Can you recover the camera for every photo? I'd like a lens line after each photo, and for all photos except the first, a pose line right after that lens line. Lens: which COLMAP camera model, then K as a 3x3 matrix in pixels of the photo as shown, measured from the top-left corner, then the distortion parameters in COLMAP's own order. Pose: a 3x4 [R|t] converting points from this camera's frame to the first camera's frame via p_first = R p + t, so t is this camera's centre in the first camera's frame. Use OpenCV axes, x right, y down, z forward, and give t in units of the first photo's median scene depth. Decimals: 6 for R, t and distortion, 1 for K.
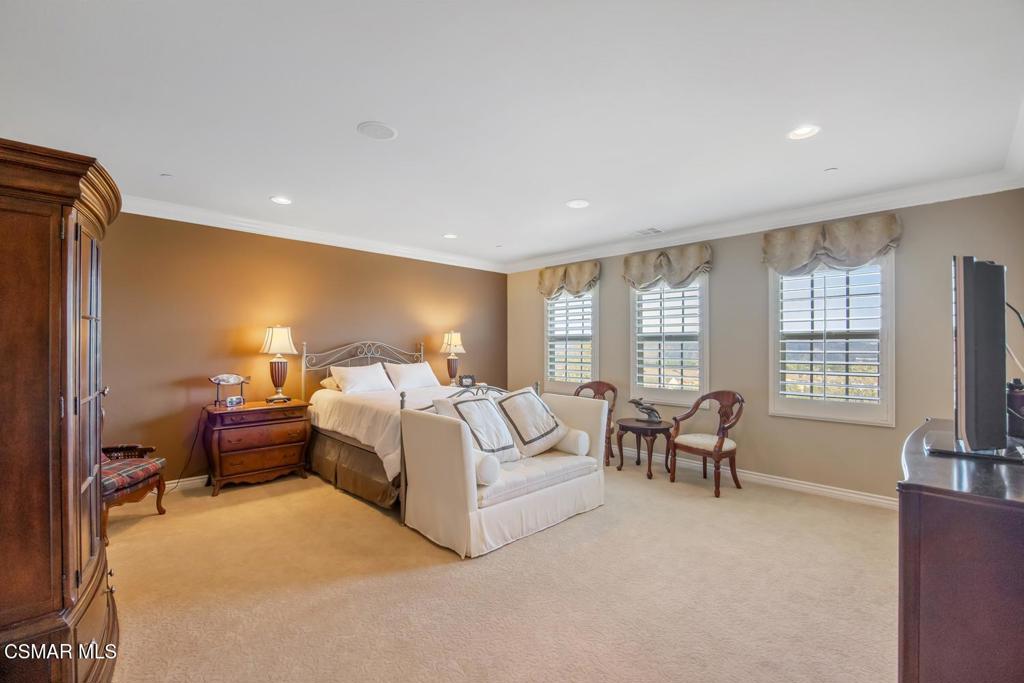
lens RADIAL K [[459.9, 0, 512.0], [0, 459.9, 341.5], [0, 0, 1]] dist [-0.000308, 0.000033]
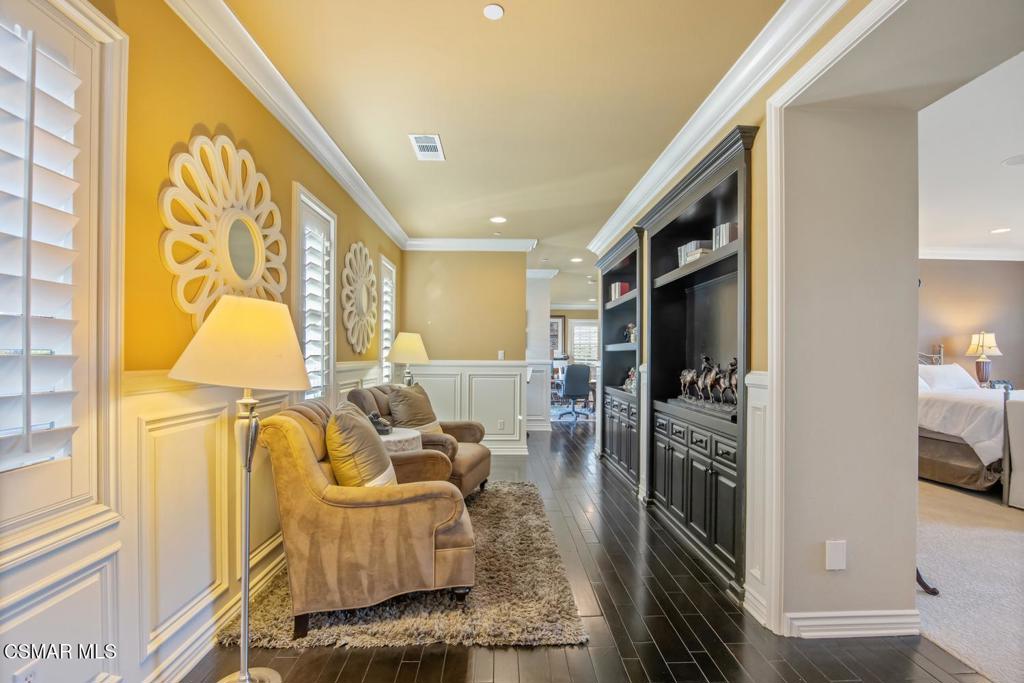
lens RADIAL K [[480.7, 0, 515.9], [0, 480.7, 355.2], [0, 0, 1]] dist [-0.002160, -0.000552]
pose [[0.758332, 0.003849, -0.651857, -0.219139], [0.001893, 0.999965, 0.008108, 0.015481], [0.651866, -0.007382, 0.758298, -0.361594]]
